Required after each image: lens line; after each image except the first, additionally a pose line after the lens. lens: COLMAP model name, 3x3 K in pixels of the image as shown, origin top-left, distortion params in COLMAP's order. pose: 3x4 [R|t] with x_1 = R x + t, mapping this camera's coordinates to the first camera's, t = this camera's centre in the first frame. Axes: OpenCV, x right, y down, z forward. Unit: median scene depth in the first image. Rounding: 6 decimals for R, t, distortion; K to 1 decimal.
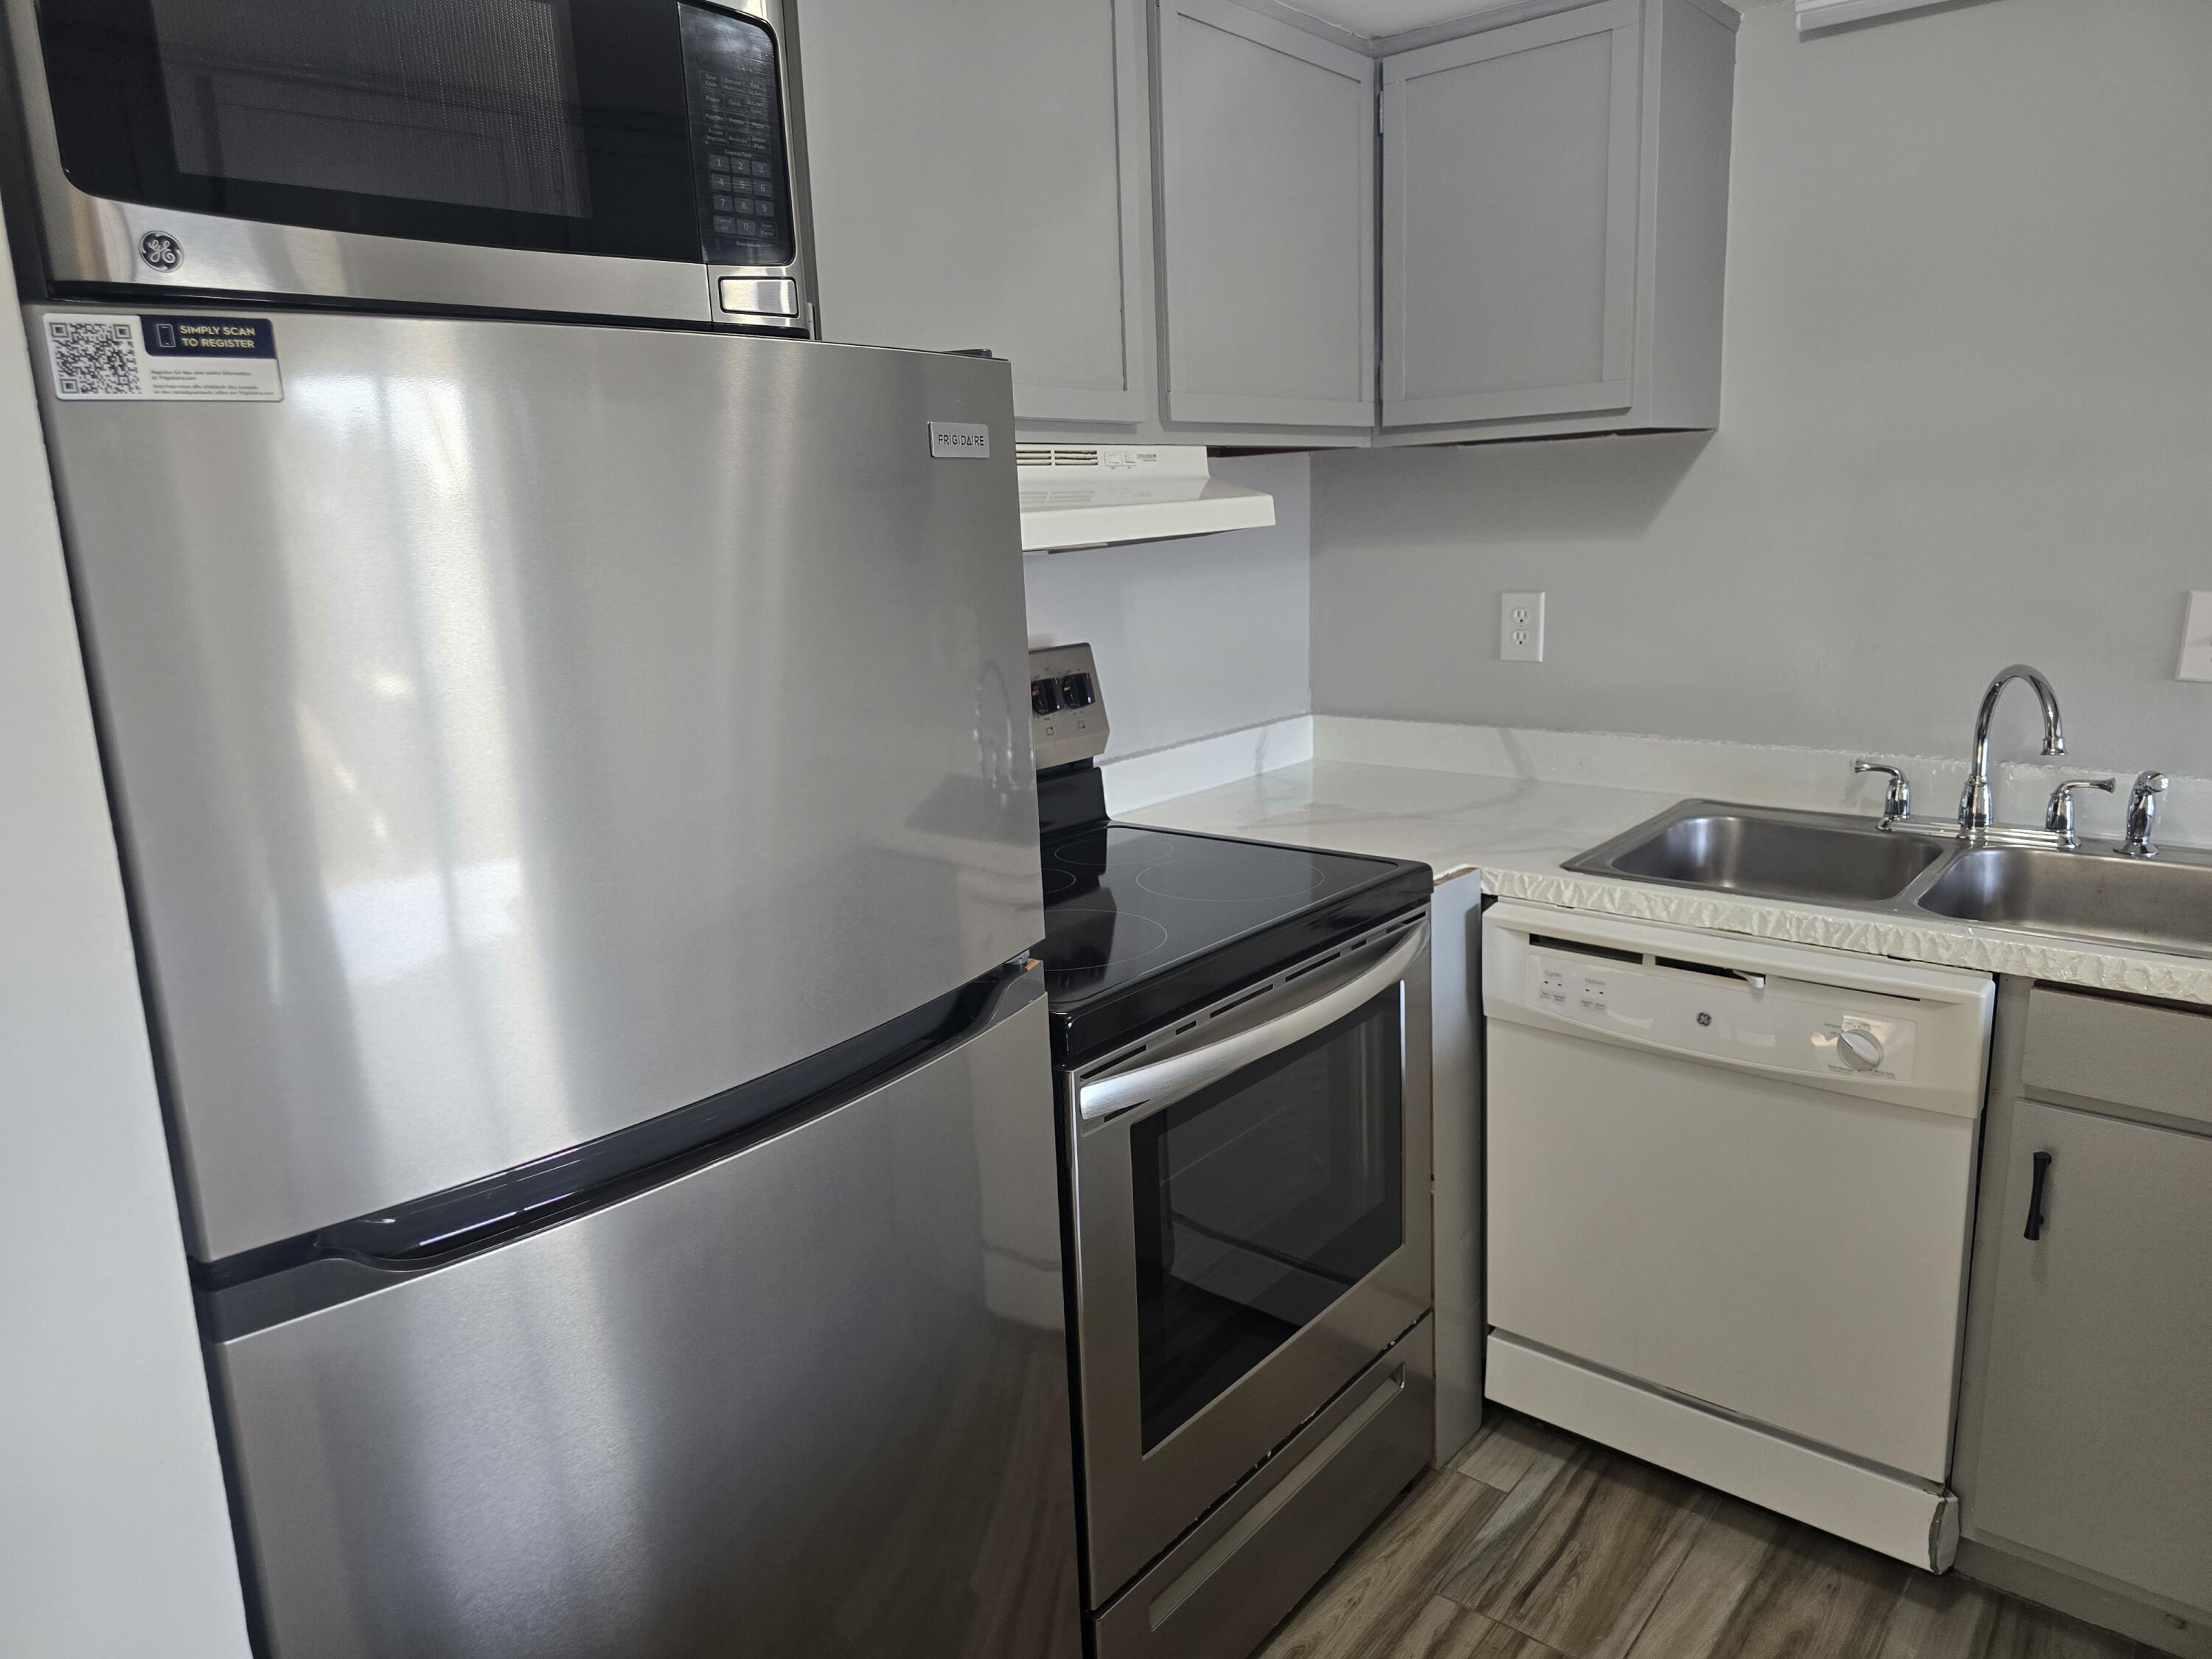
lens RADIAL K [[1528.0, 0, 1129.5], [0, 1528.0, 818.4], [0, 0, 1]] dist [0.044370, -0.029997]
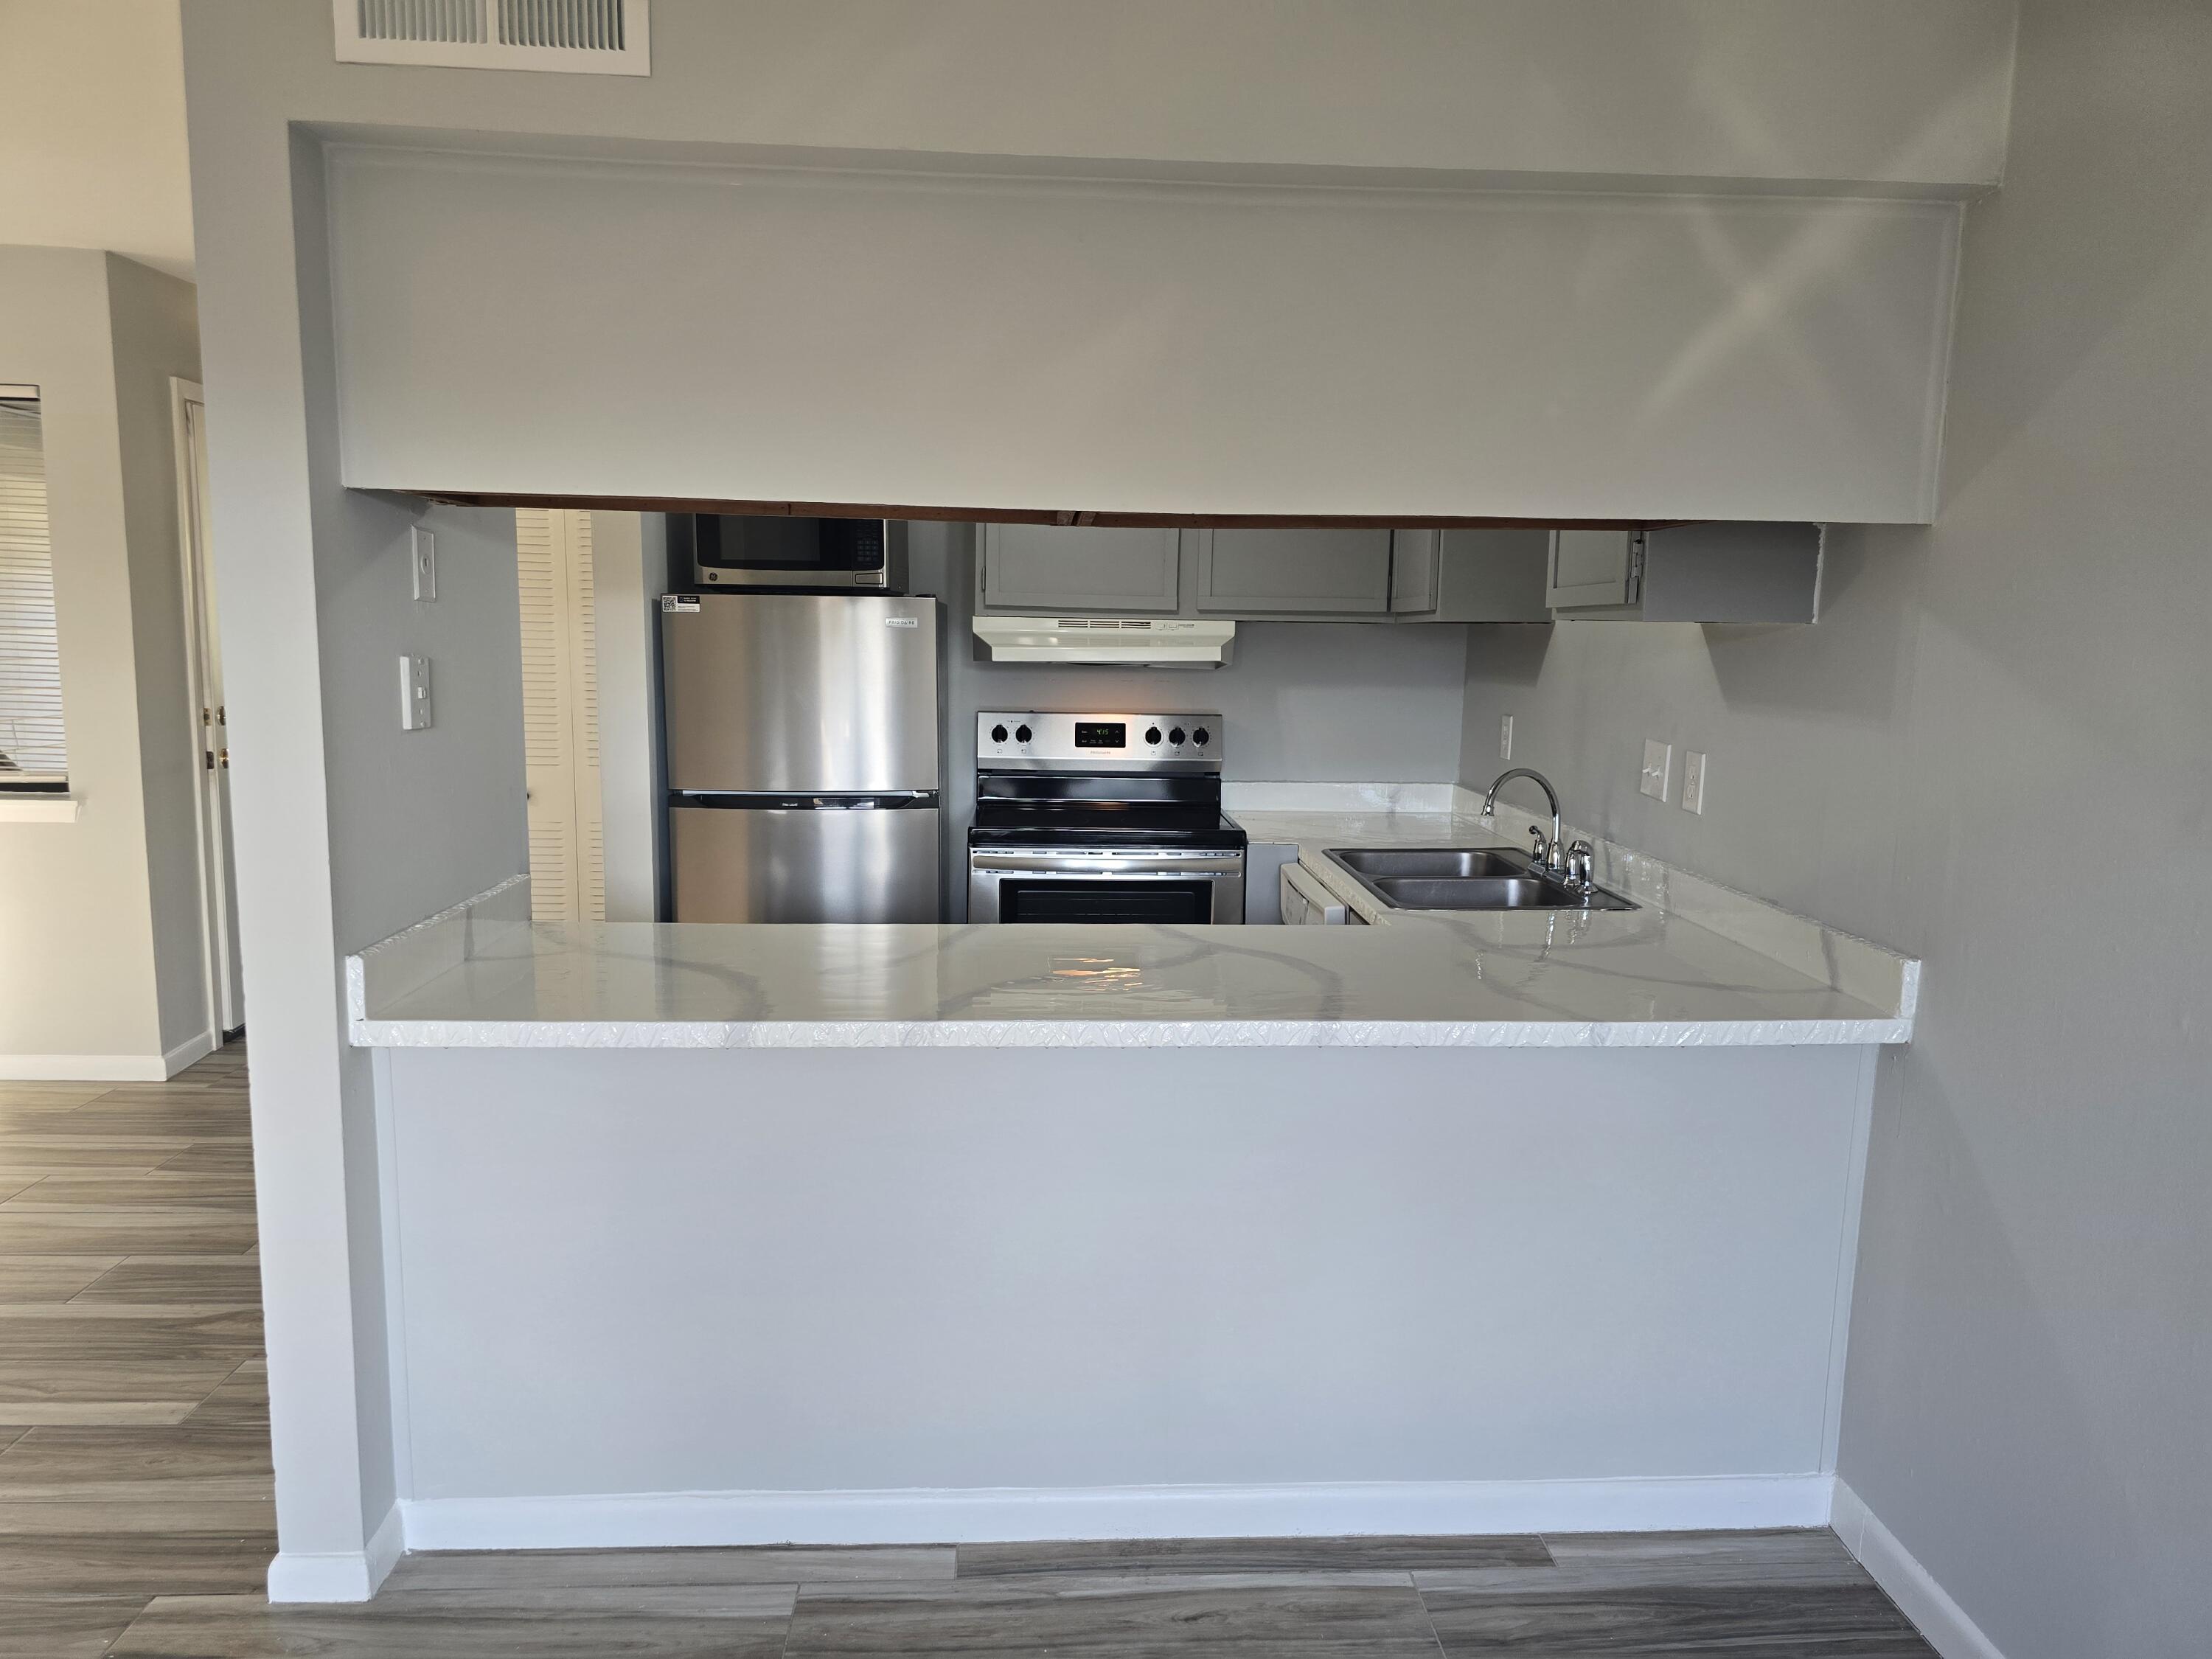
lens RADIAL K [[1494.4, 0, 1106.0], [0, 1494.4, 829.5], [0, 0, 1]] dist [0.080754, -0.063546]
pose [[0.664505, 0.146393, -0.732804, 1.562873], [-0.191473, 0.981242, 0.022395, 0.019638], [0.722337, 0.125431, 0.680071, -0.485886]]
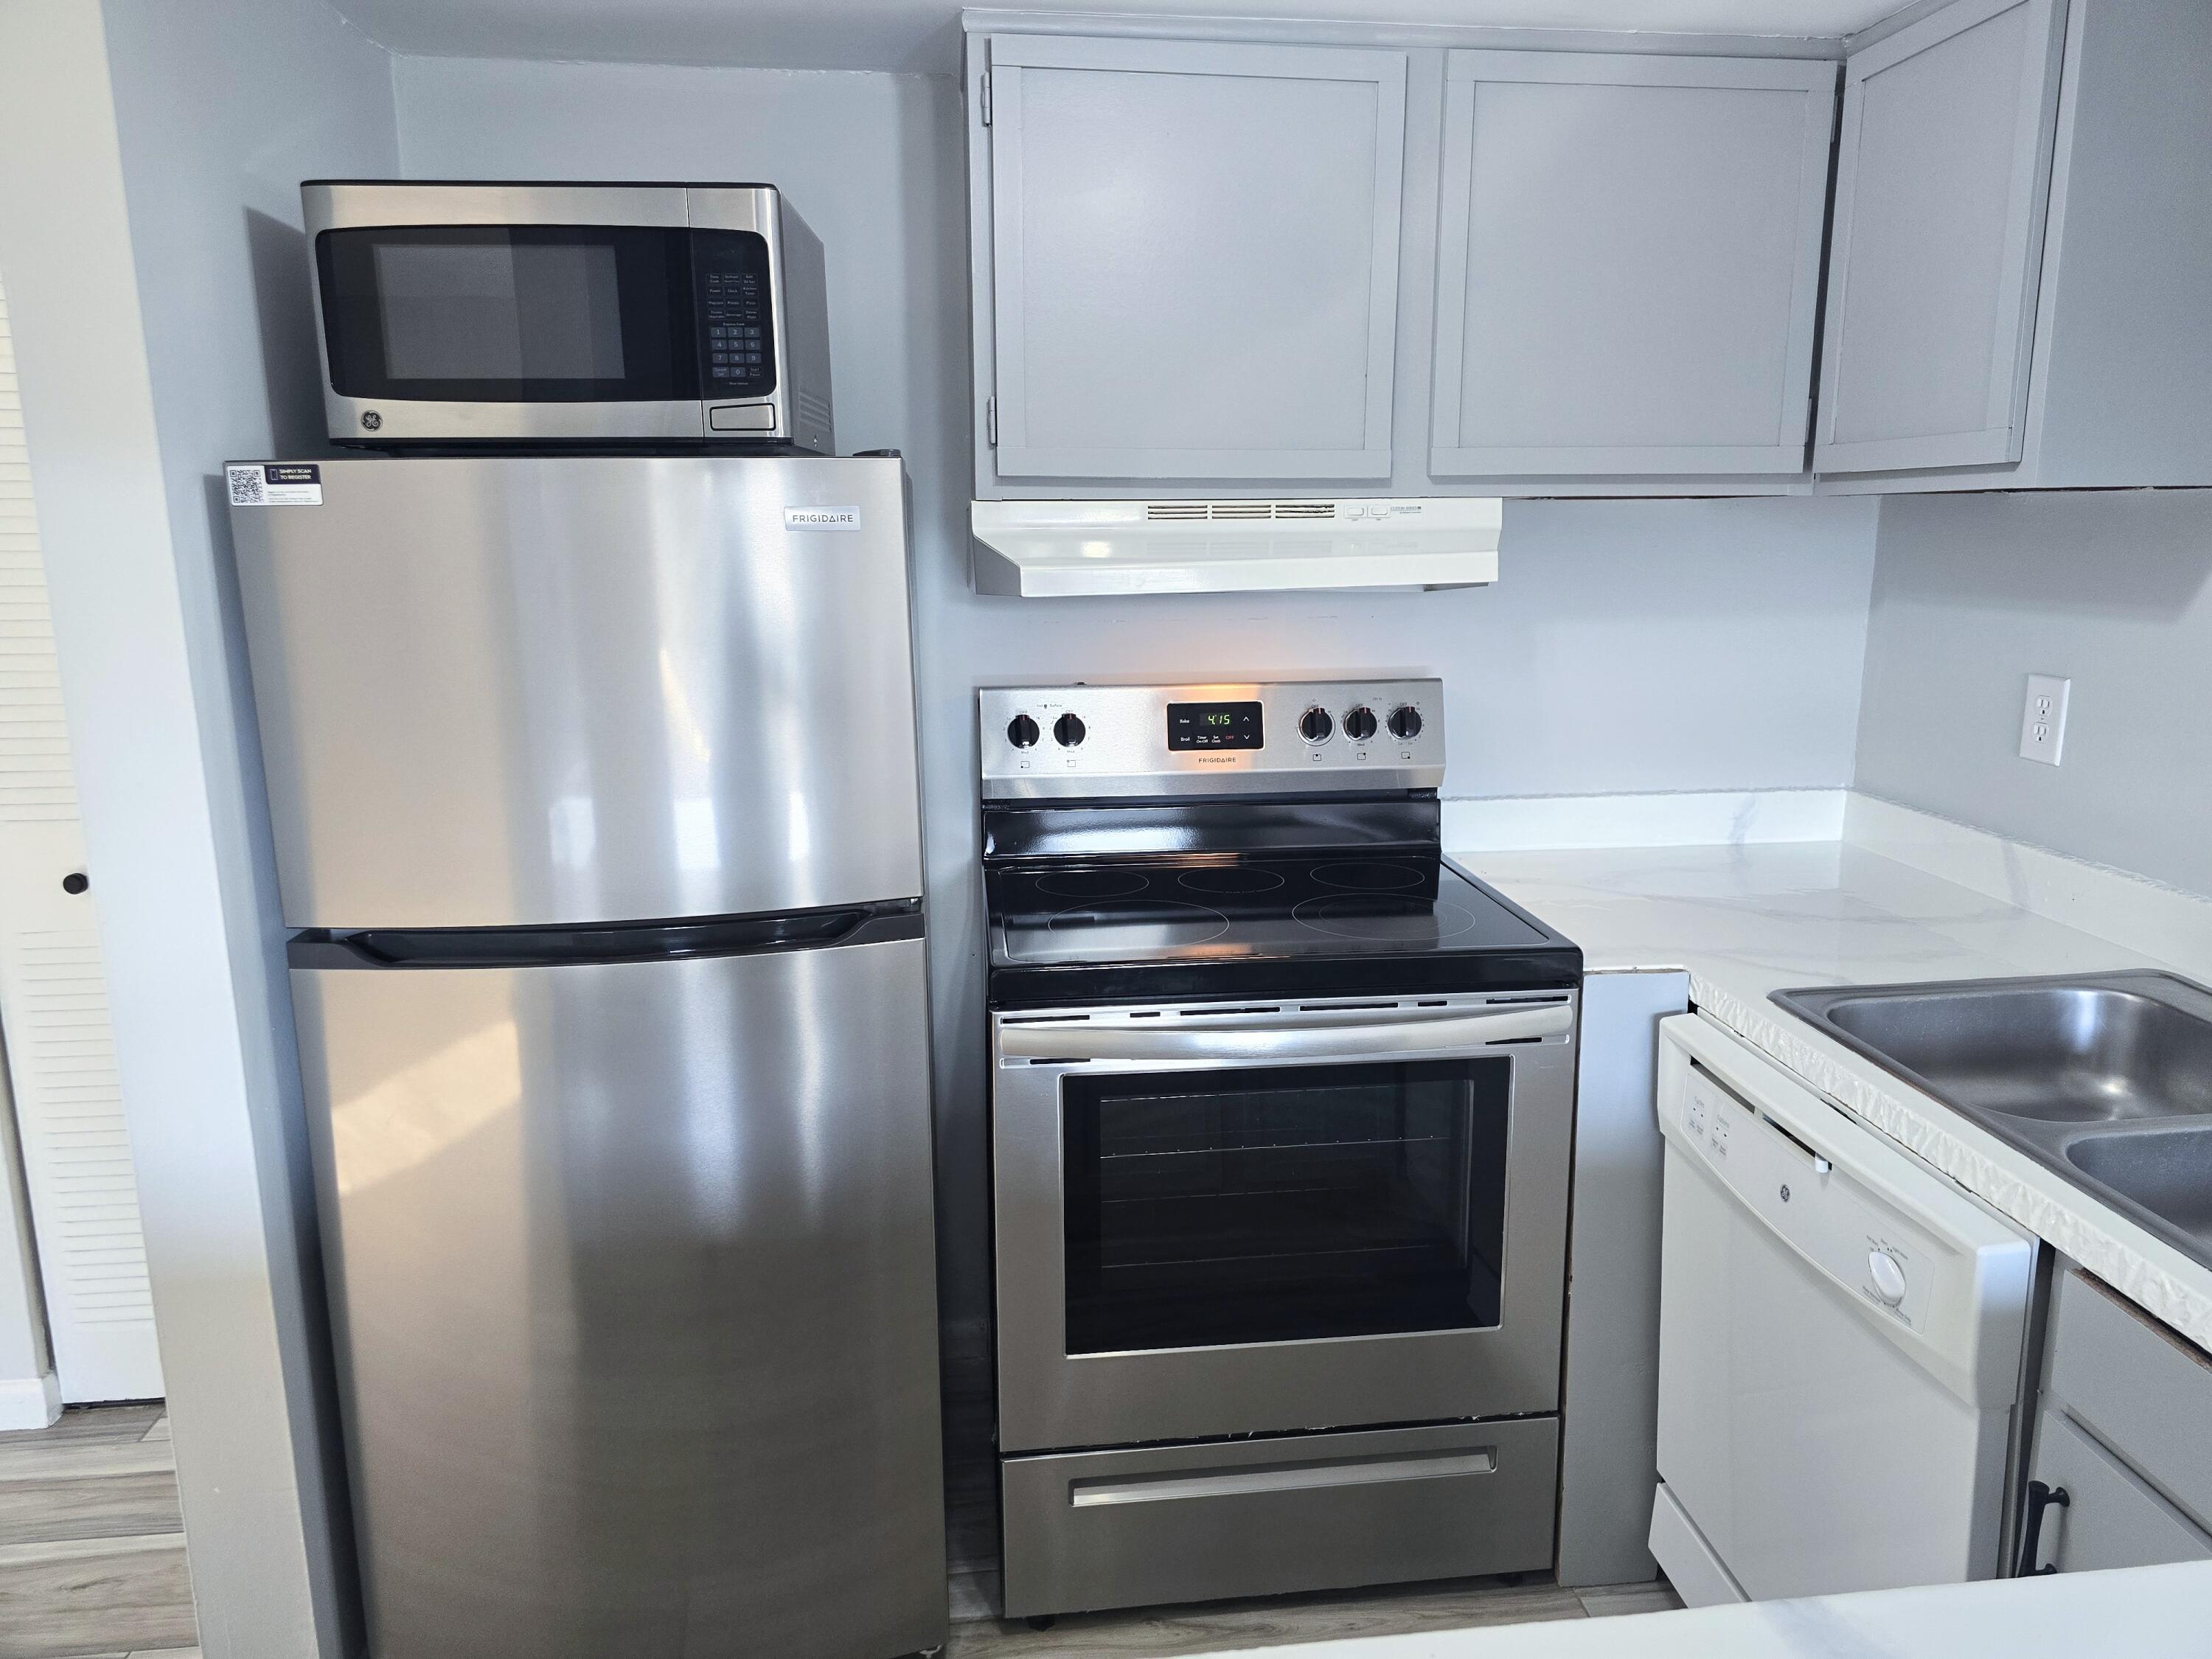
lens RADIAL K [[1528.0, 0, 1129.5], [0, 1528.0, 818.4], [0, 0, 1]] dist [0.044370, -0.029997]
pose [[0.713297, 0.170034, -0.679924, 0.648930], [-0.162355, 0.983824, 0.075710, -0.078347], [0.681798, 0.056385, 0.729364, 0.116531]]
